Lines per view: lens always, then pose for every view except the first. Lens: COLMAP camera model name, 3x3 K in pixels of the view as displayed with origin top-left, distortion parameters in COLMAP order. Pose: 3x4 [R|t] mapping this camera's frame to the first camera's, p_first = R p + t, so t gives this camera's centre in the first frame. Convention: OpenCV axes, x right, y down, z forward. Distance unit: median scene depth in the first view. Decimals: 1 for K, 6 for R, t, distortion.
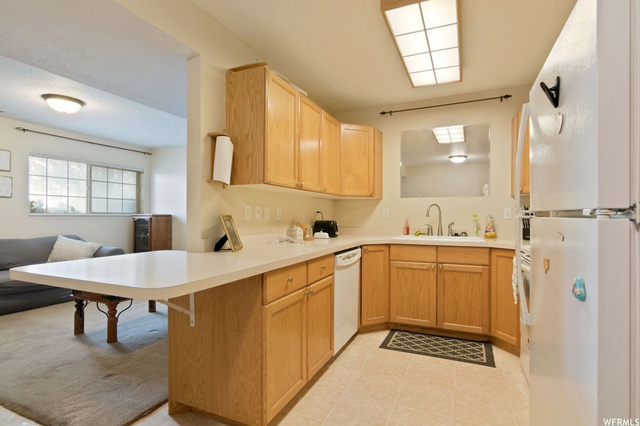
lens RADIAL K [[325.5, 0, 321.8], [0, 325.5, 211.6], [0, 0, 1]] dist [0.002868, 0.000840]
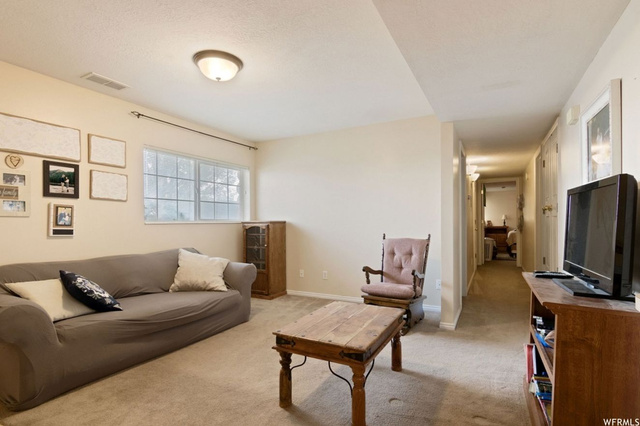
lens RADIAL K [[325.5, 0, 318.4], [0, 325.5, 218.7], [0, 0, 1]] dist [0.002868, 0.000840]
pose [[0.997222, -0.017334, -0.072448, -0.354107], [0.017479, 0.999846, 0.001355, 0.004477], [0.072413, -0.002617, 0.997371, 0.206675]]
